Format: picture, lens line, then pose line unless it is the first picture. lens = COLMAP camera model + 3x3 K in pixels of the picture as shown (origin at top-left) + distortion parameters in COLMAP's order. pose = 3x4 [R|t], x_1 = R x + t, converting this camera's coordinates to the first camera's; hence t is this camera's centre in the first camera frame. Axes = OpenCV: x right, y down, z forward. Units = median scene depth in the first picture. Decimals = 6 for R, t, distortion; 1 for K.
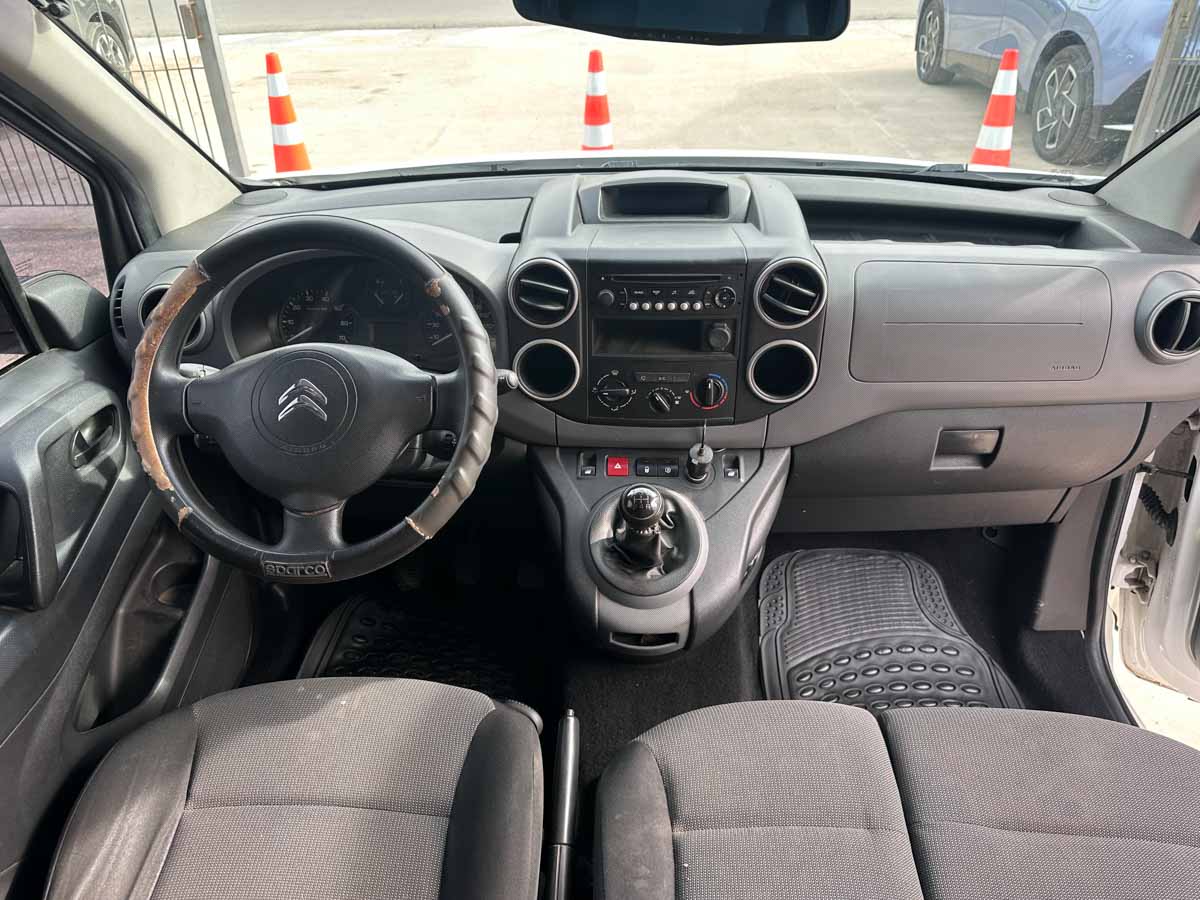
lens RADIAL K [[848.0, 0, 590.5], [0, 848.0, 447.5], [0, 0, 1]] dist [0.035690, -0.038774]
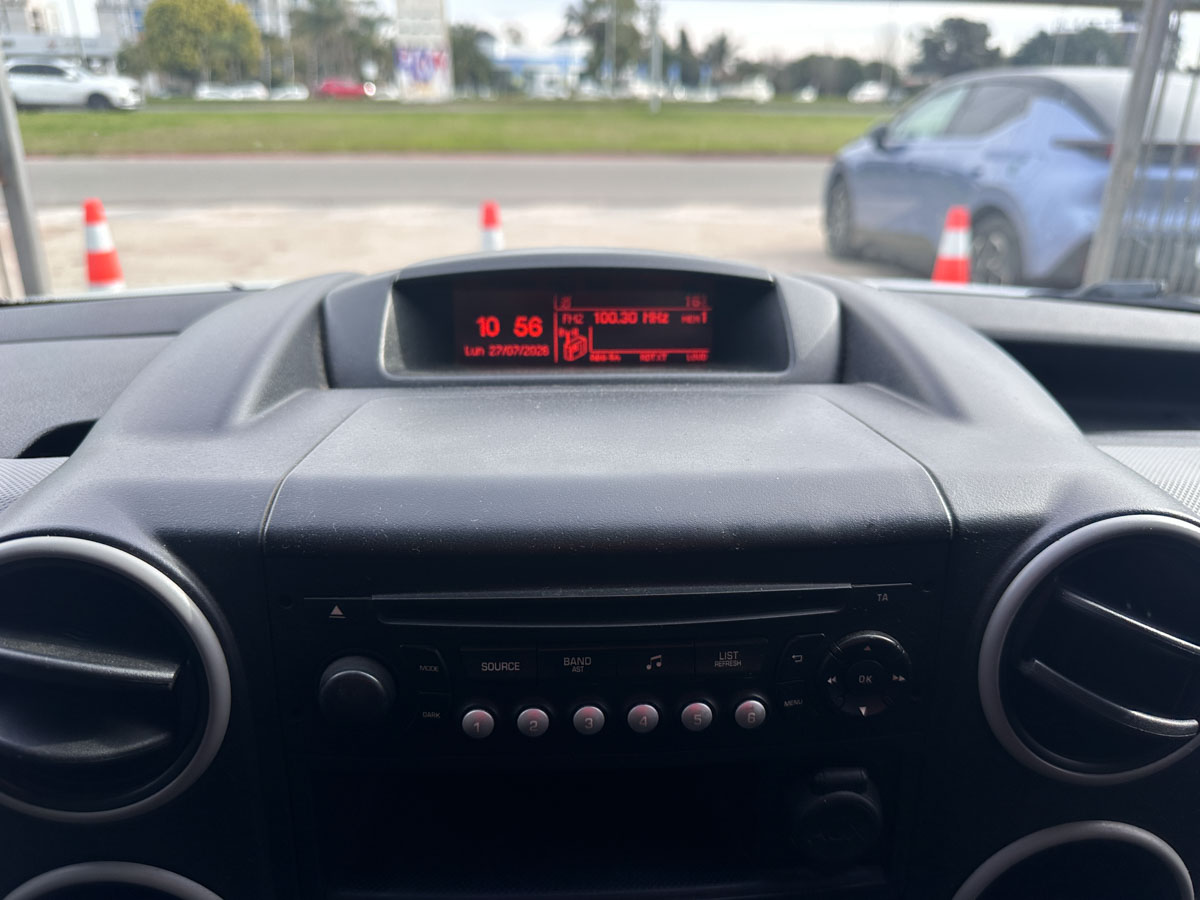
lens RADIAL K [[848.0, 0, 590.5], [0, 848.0, 447.5], [0, 0, 1]] dist [0.035690, -0.038774]
pose [[0.995067, -0.013795, 0.098243, 0.059705], [0.033211, 0.979467, -0.198850, -0.192110], [-0.093483, 0.201132, 0.975093, 0.753022]]
